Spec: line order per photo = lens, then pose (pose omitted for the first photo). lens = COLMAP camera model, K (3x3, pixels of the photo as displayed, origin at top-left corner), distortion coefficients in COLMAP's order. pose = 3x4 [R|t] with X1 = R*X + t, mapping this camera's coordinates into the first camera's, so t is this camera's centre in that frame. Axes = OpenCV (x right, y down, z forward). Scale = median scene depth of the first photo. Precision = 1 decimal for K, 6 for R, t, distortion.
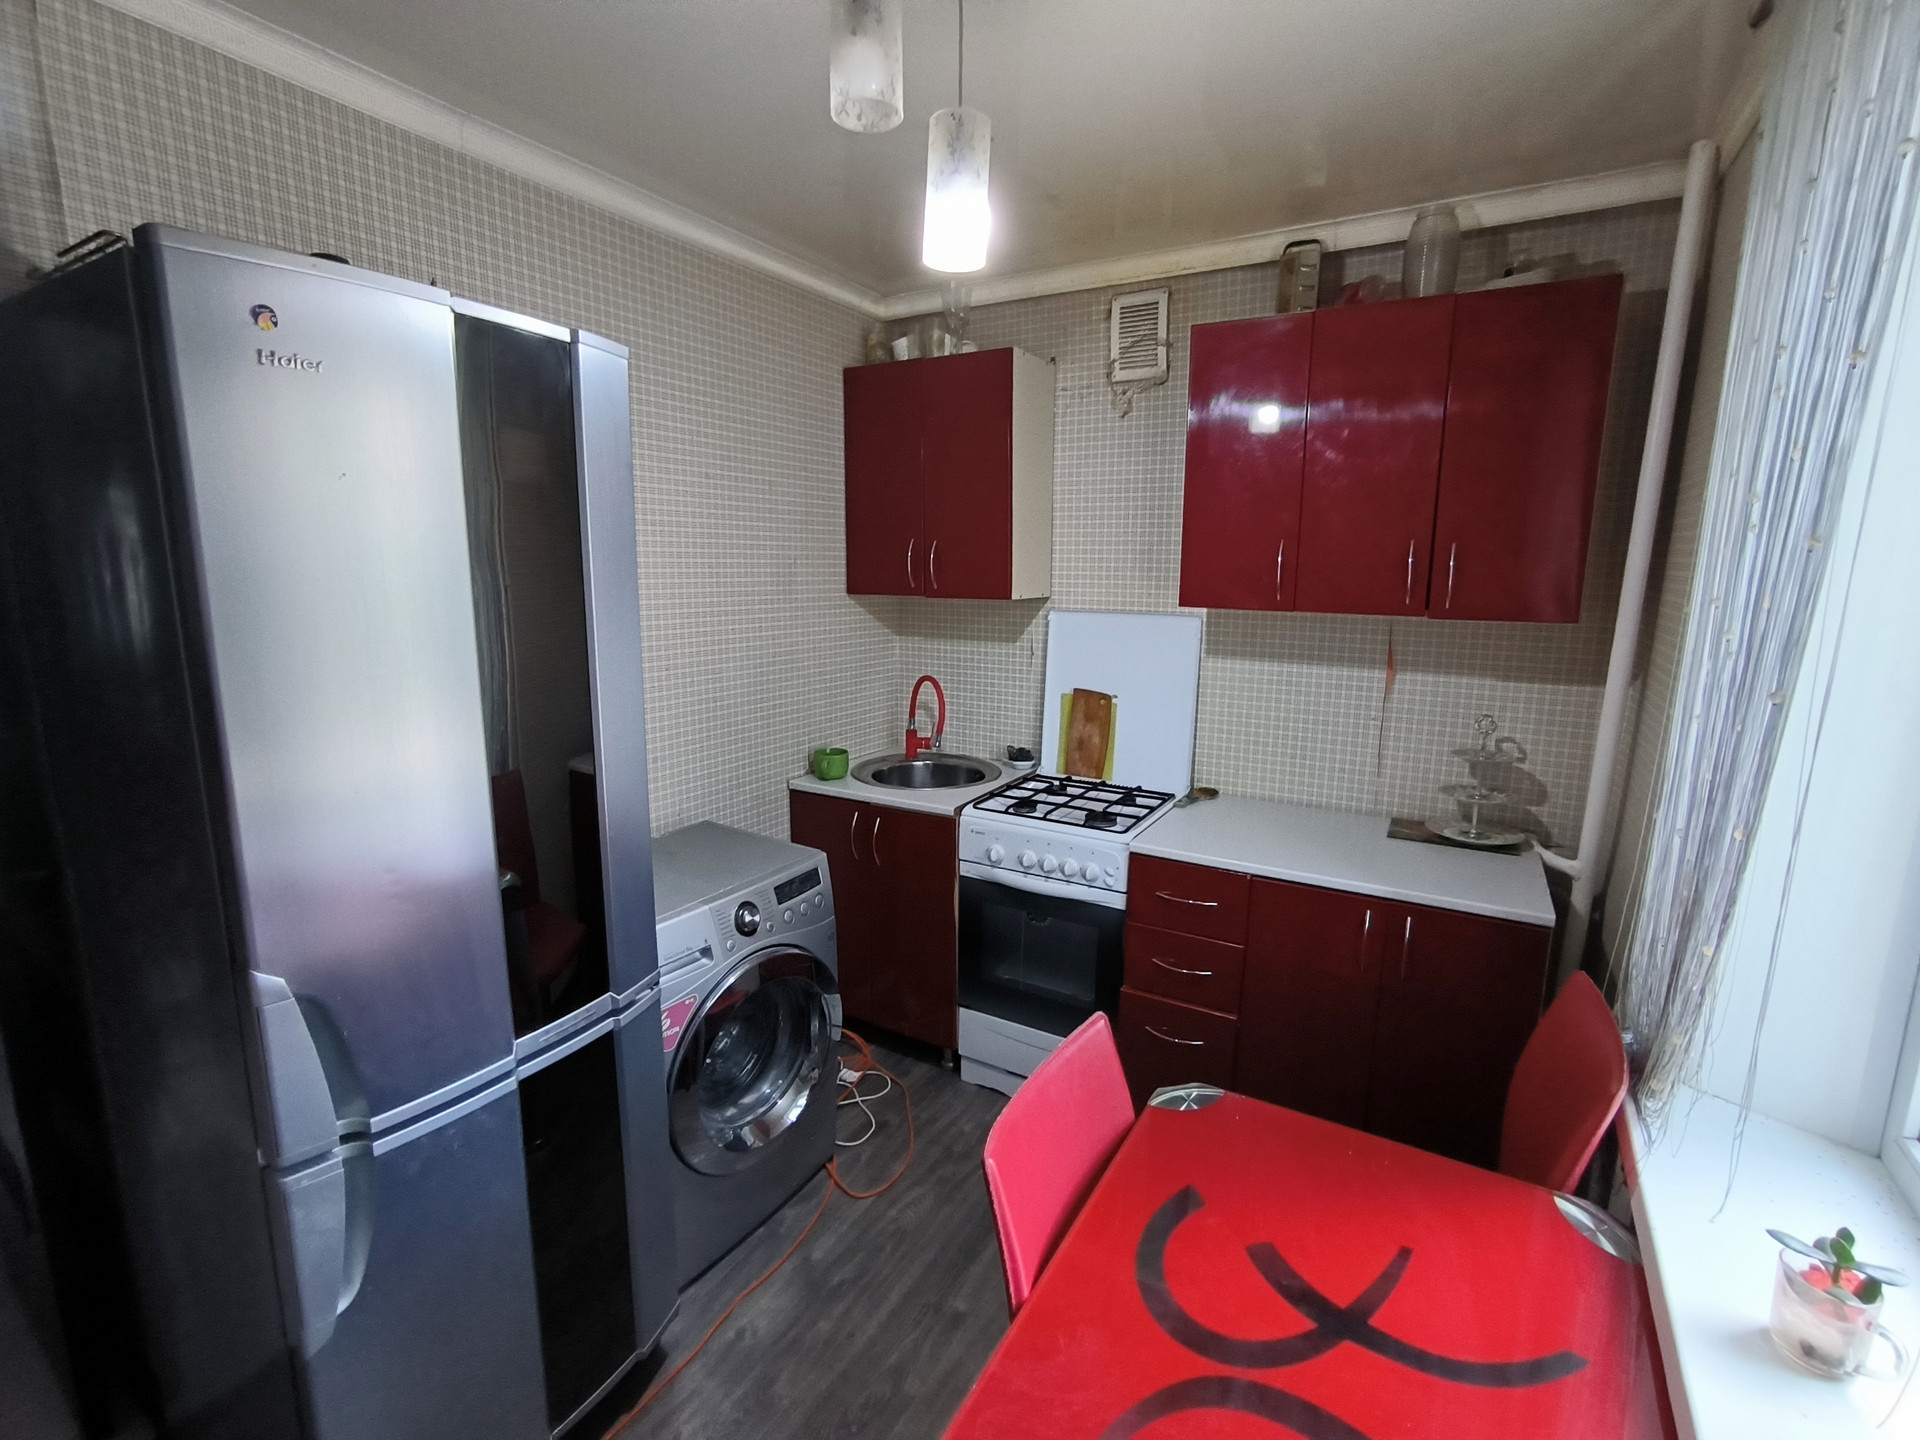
lens RADIAL K [[883.4, 0, 956.1], [0, 883.4, 718.5], [0, 0, 1]] dist [0.001080, 0.009341]
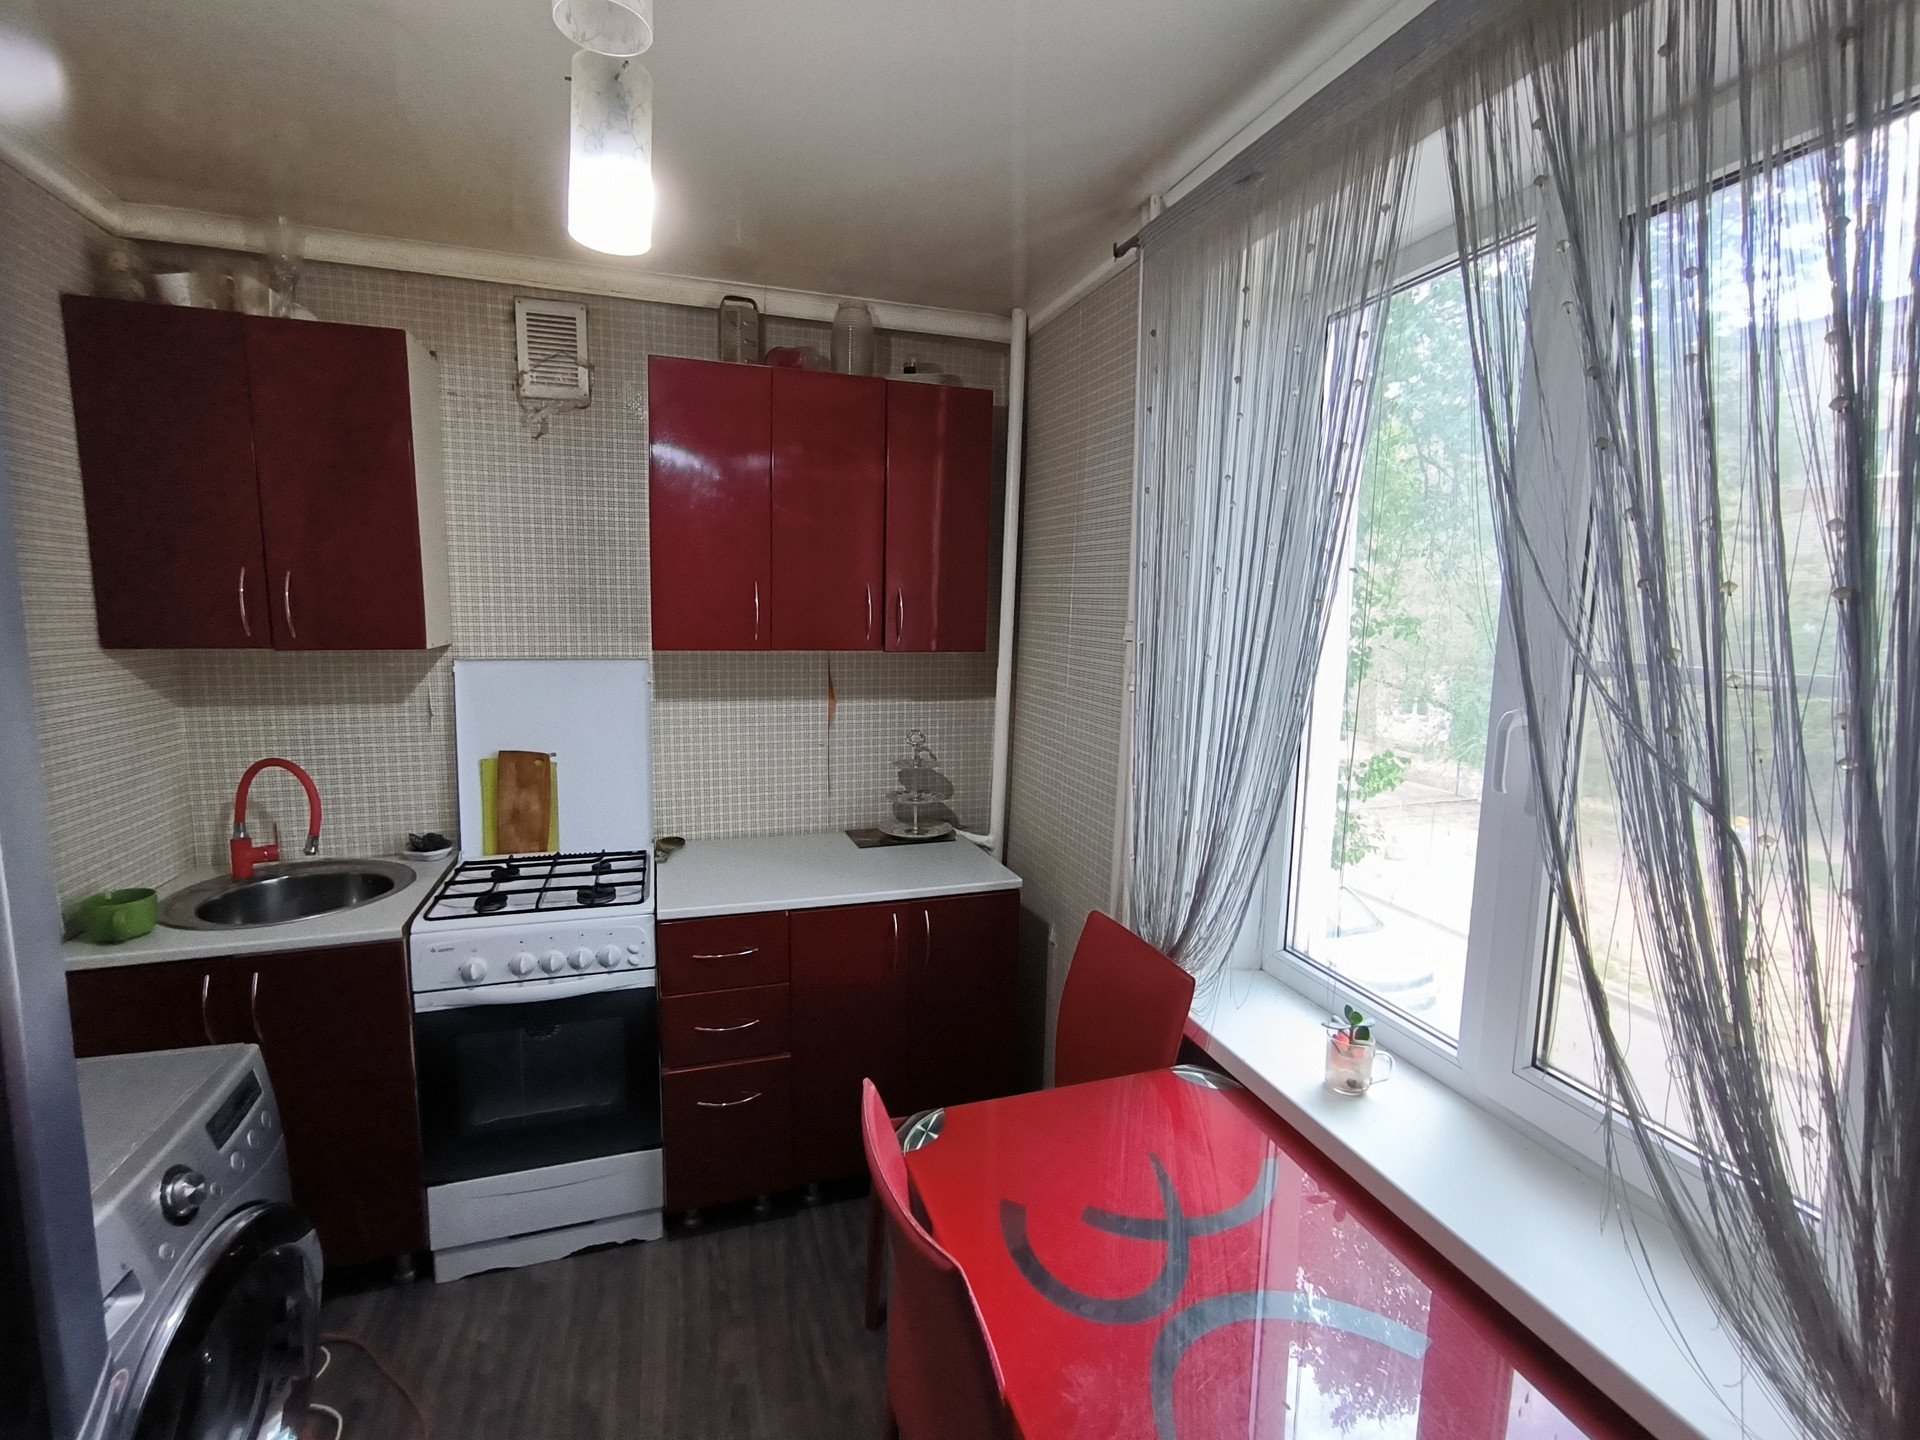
lens RADIAL K [[883.4, 0, 959.7], [0, 883.4, 722.1], [0, 0, 1]] dist [0.001080, 0.009341]
pose [[0.666065, -0.096489, 0.739626, -0.219347], [0.124095, 0.992113, 0.017675, -0.025161], [-0.735499, 0.080011, 0.672785, 0.128193]]
